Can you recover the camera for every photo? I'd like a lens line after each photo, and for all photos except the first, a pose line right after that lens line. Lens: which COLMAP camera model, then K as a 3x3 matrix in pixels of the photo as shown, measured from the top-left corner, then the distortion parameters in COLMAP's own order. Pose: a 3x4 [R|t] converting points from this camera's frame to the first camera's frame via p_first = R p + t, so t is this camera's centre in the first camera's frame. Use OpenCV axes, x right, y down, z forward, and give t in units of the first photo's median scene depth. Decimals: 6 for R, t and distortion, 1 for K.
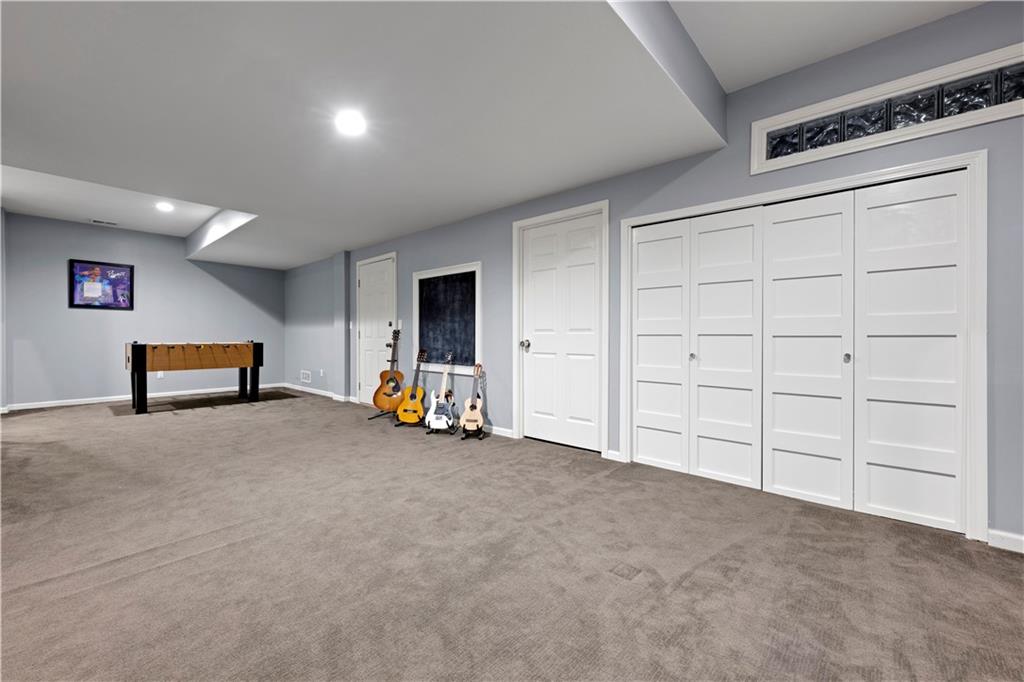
lens RADIAL K [[413.1, 0, 511.5], [0, 413.1, 336.9], [0, 0, 1]] dist [-0.000461, -0.000085]
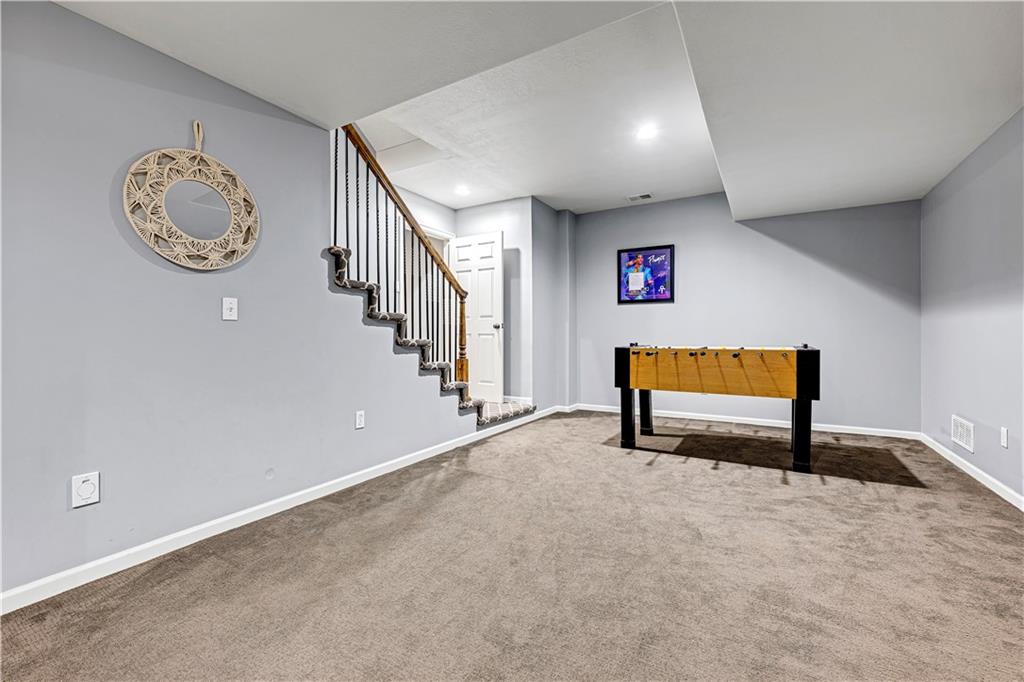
lens RADIAL K [[435.5, 0, 511.5], [0, 435.5, 340.4], [0, 0, 1]] dist [-0.002006, -0.000174]
pose [[0.193381, 0.007773, -0.981093, -0.187030], [-0.011579, 0.999917, 0.005640, 0.004148], [0.981055, 0.010270, 0.193455, 0.571271]]
